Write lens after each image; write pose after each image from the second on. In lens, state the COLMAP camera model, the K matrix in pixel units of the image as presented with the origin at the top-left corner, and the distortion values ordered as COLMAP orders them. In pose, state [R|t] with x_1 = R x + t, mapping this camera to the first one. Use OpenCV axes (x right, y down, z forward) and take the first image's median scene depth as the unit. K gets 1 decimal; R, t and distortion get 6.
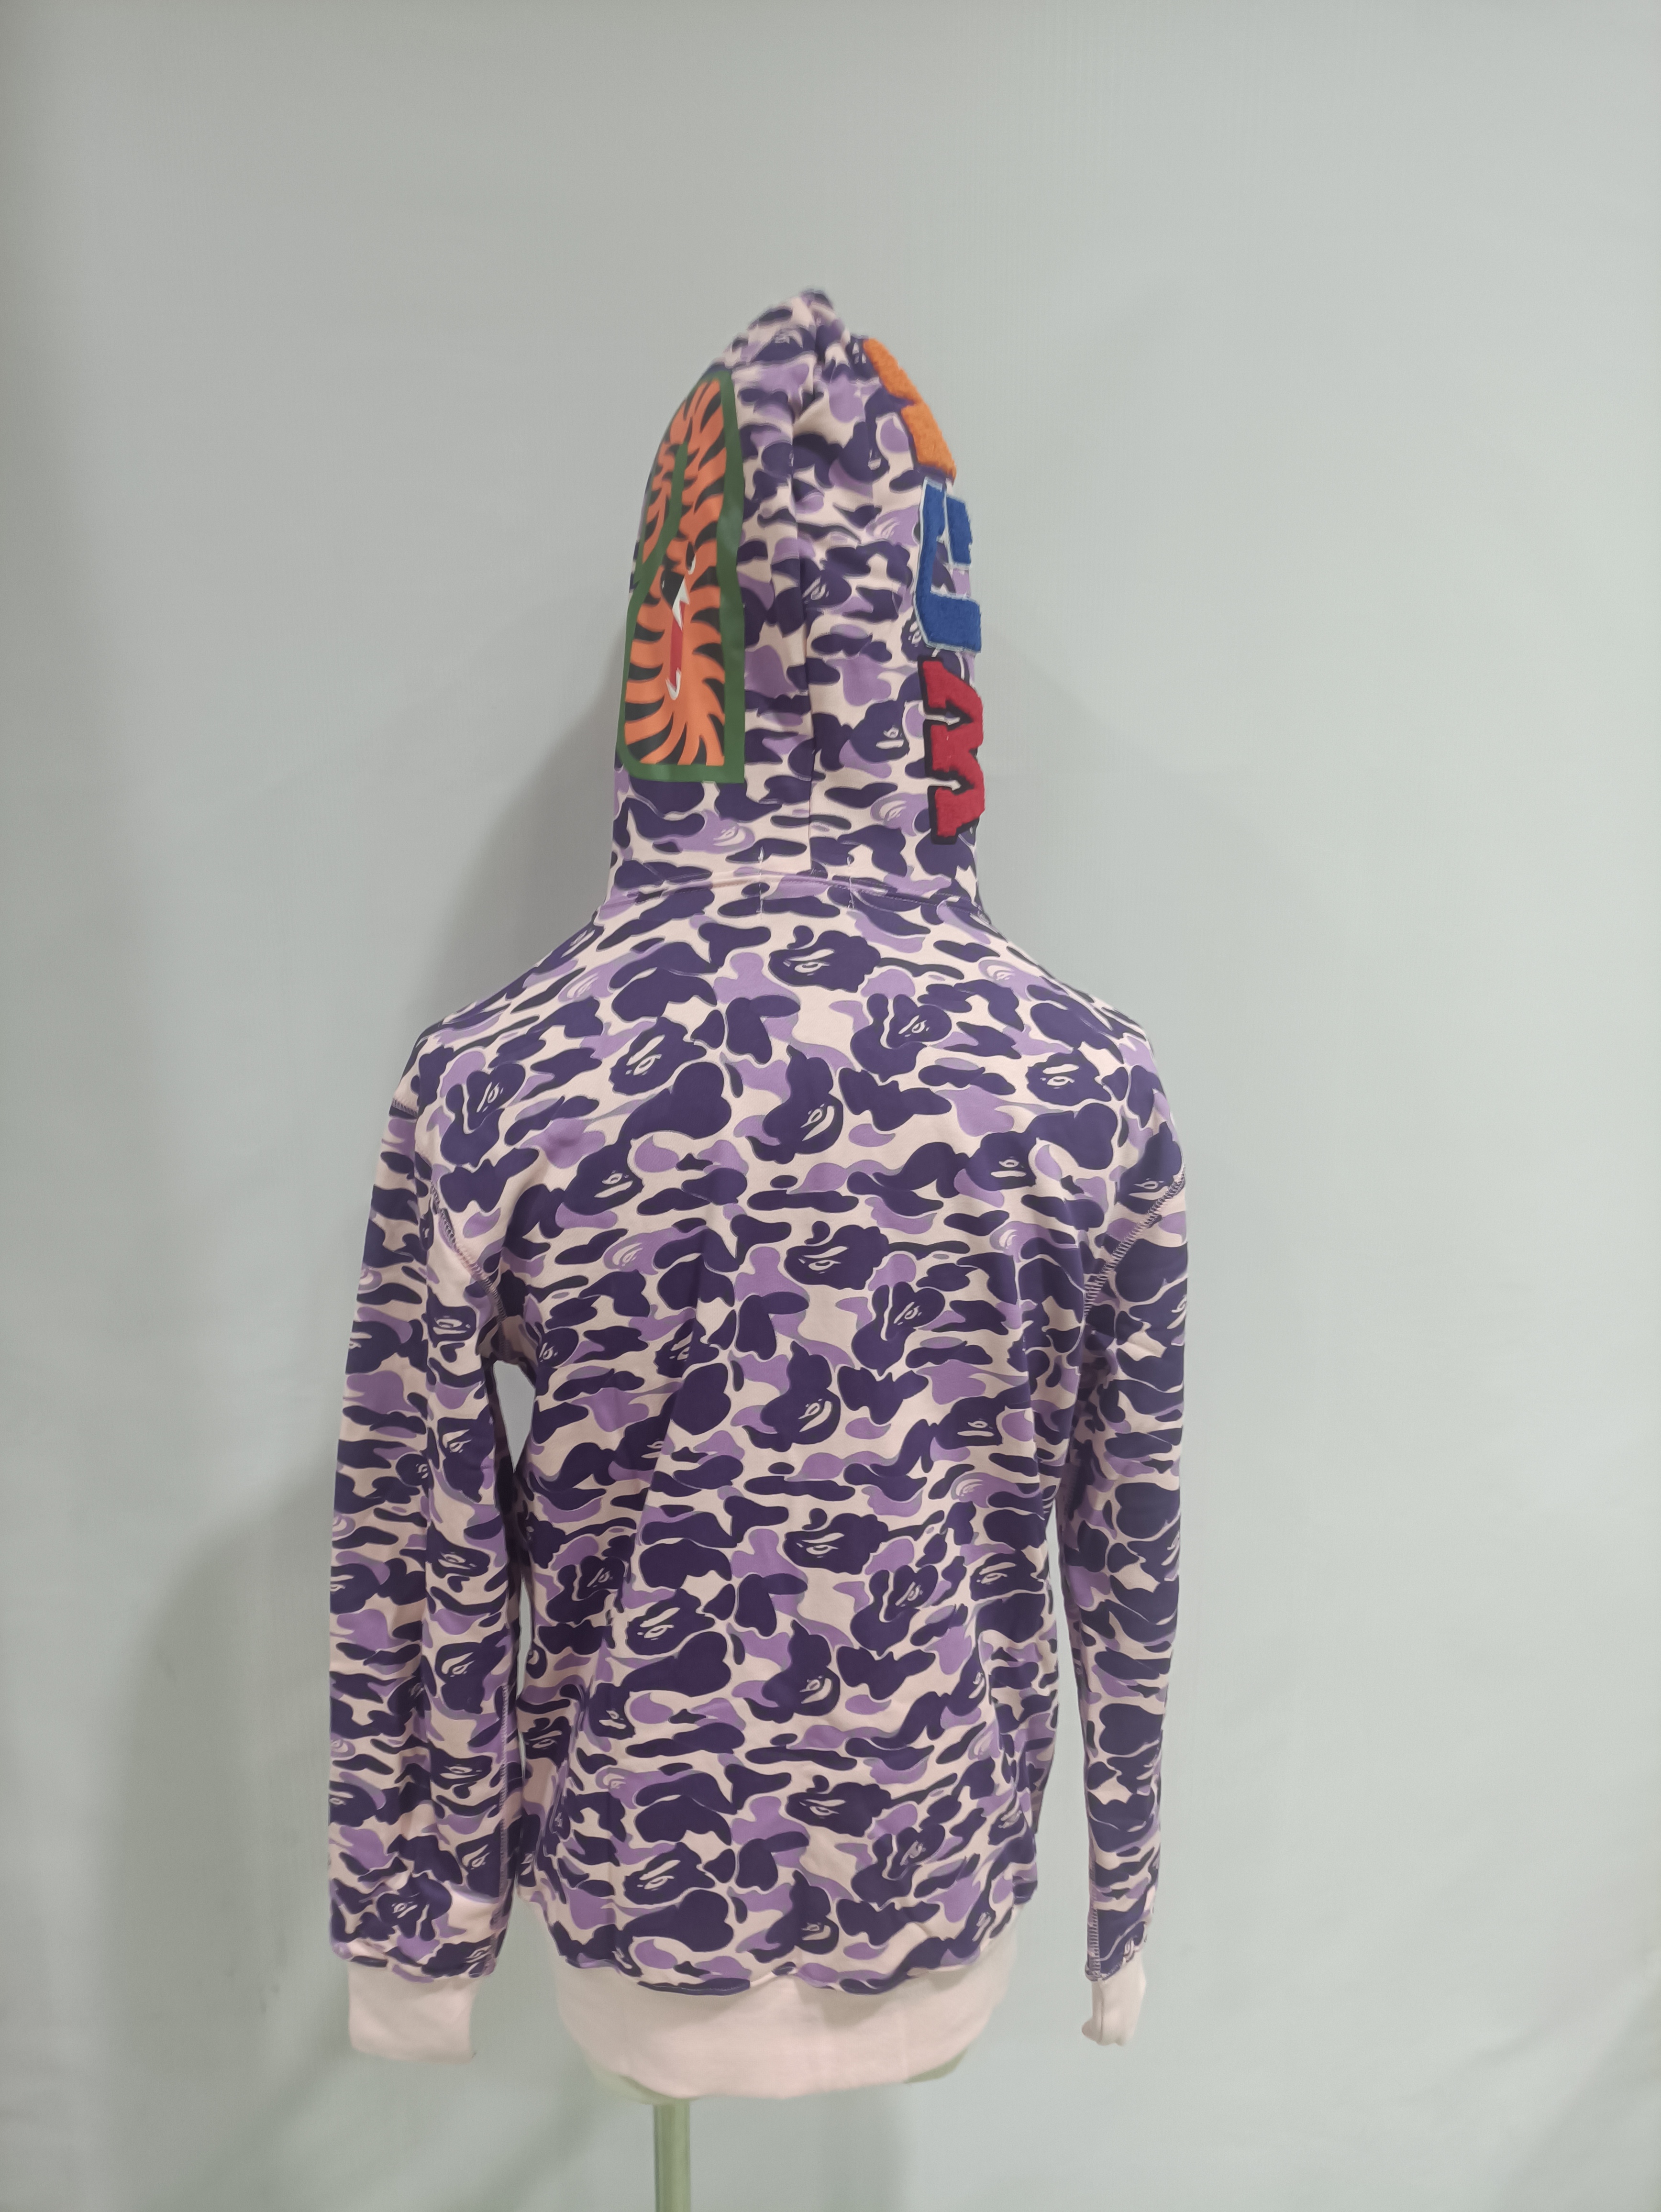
lens RADIAL K [[1783.2, 0, 898.2], [0, 1783.2, 1116.3], [0, 0, 1]] dist [0.045662, -0.097622]
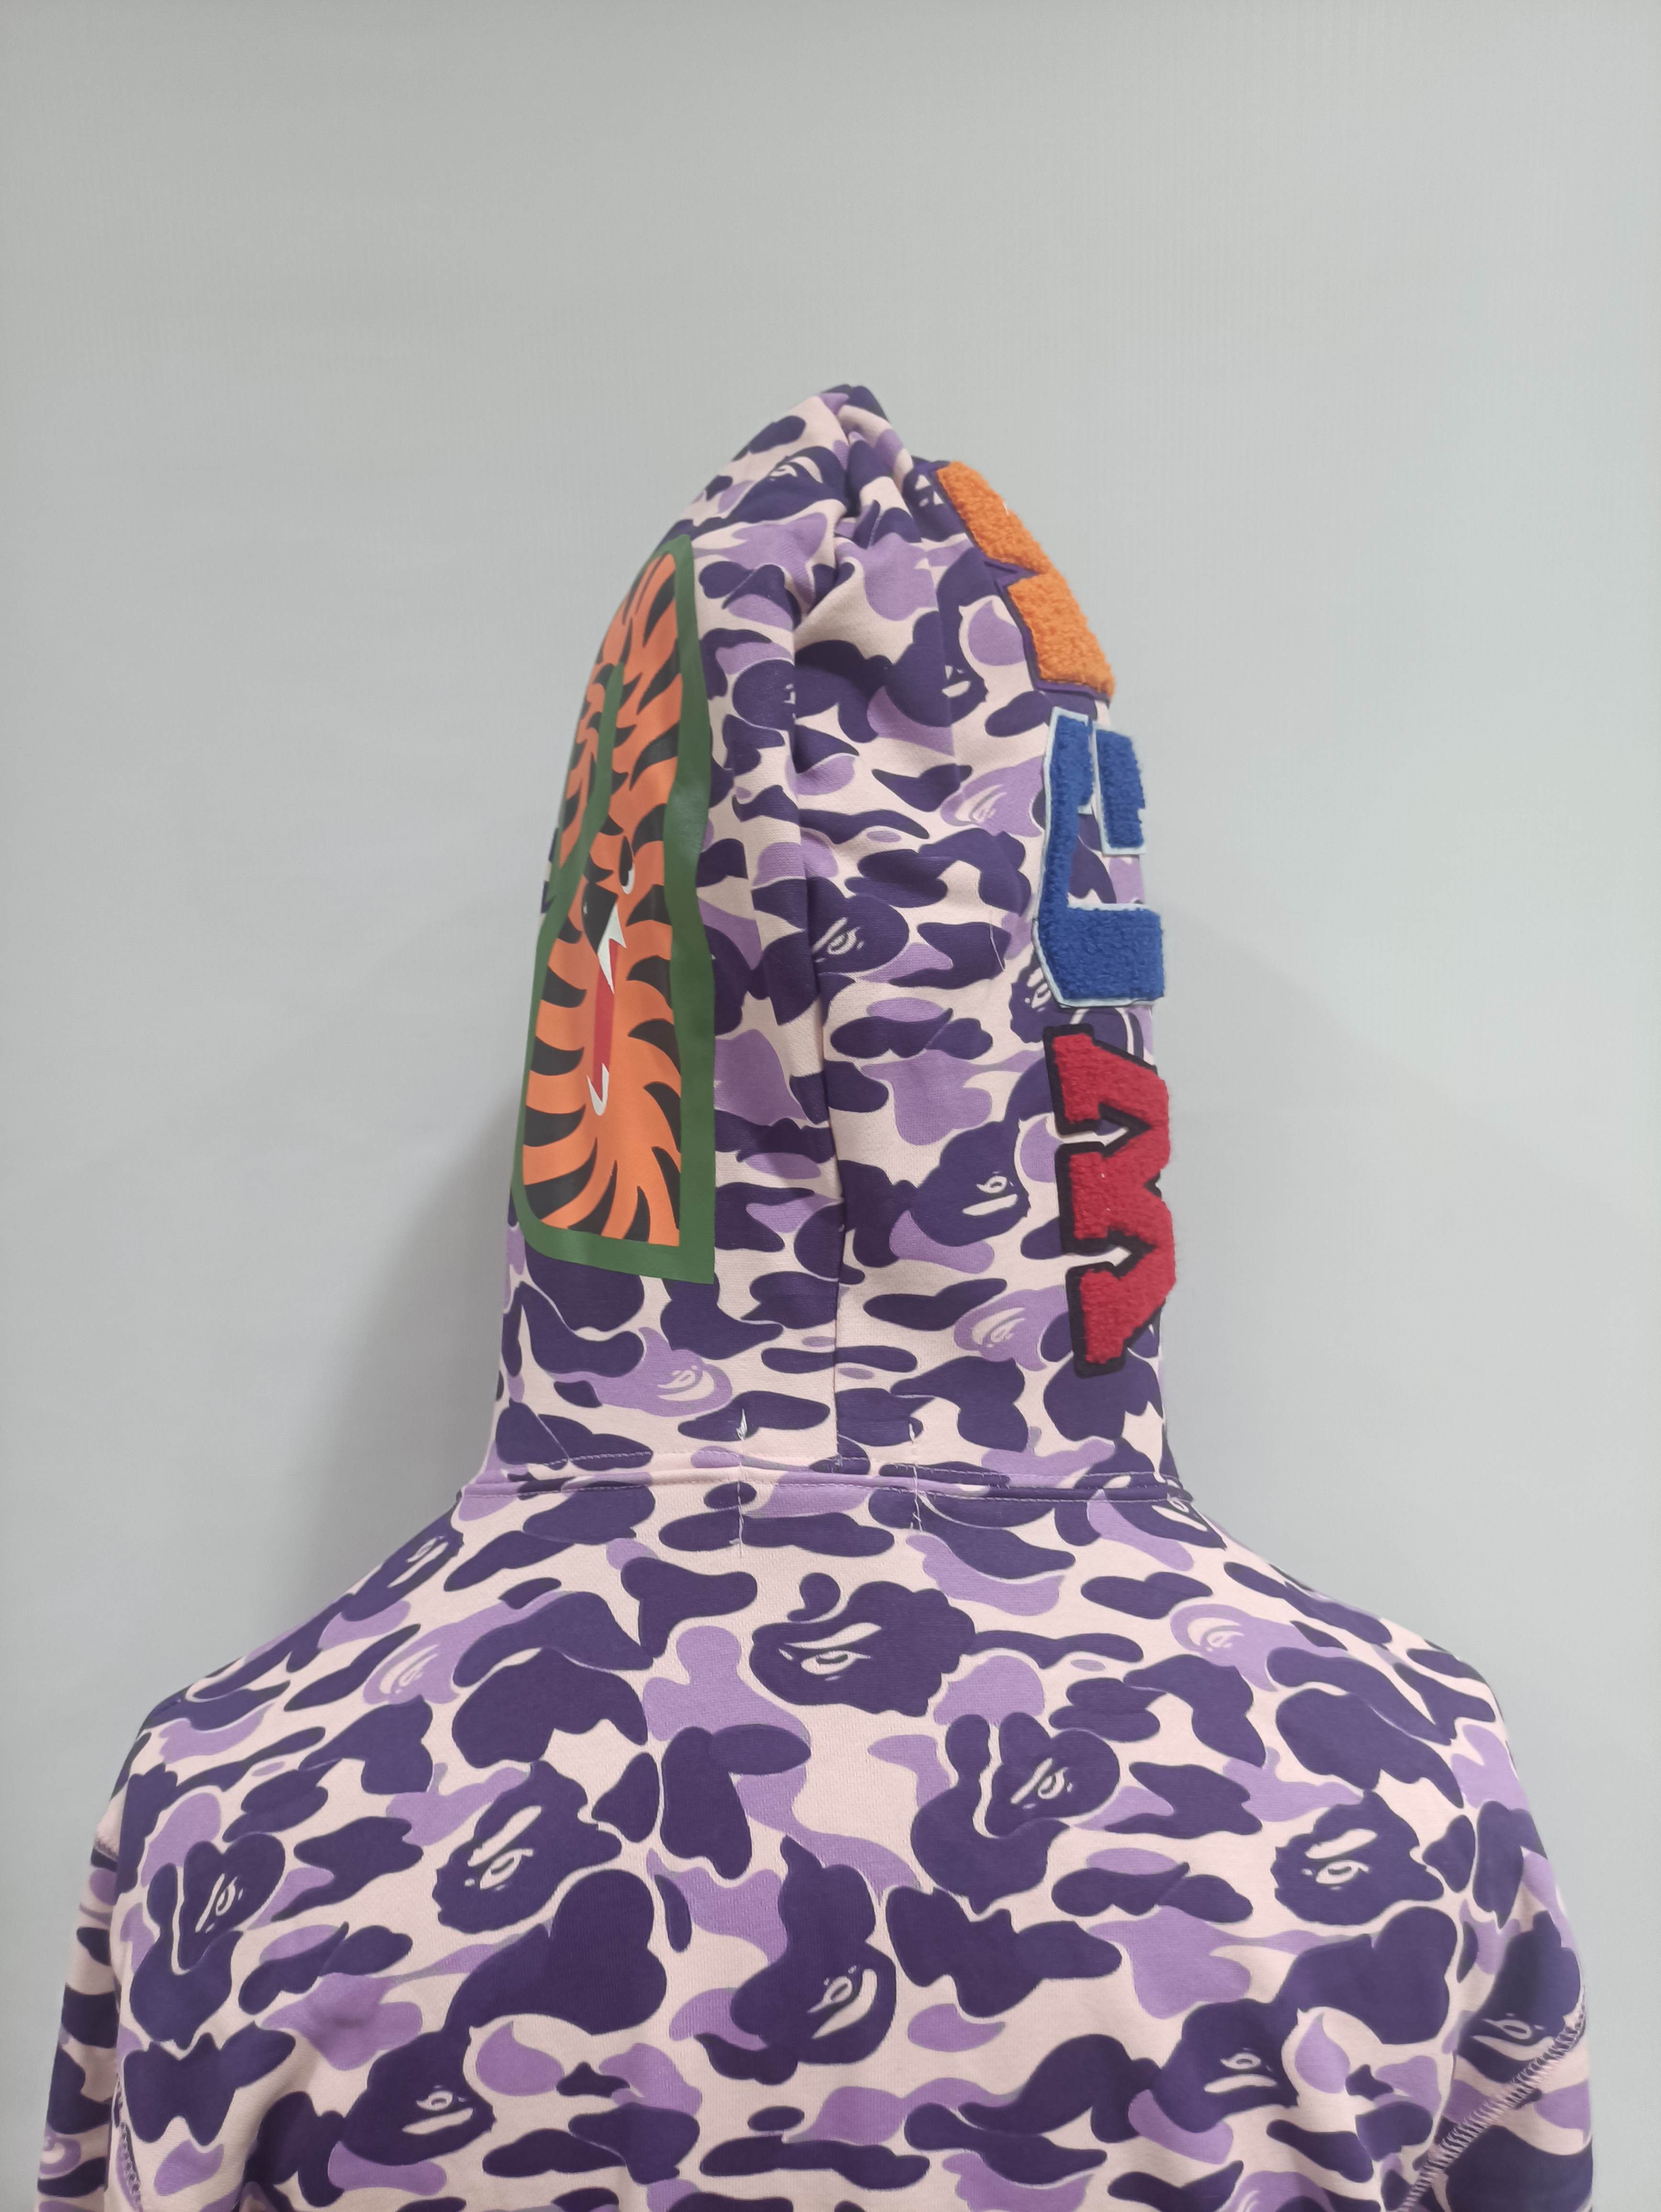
lens RADIAL K [[1752.2, 0, 829.6], [0, 1752.2, 1058.7], [0, 0, 1]] dist [0.061202, -0.121551]
pose [[0.990503, -0.010388, -0.137097, 0.019782], [-0.003248, 0.995095, -0.098866, -0.202434], [0.137451, 0.098372, 0.985612, 0.488191]]
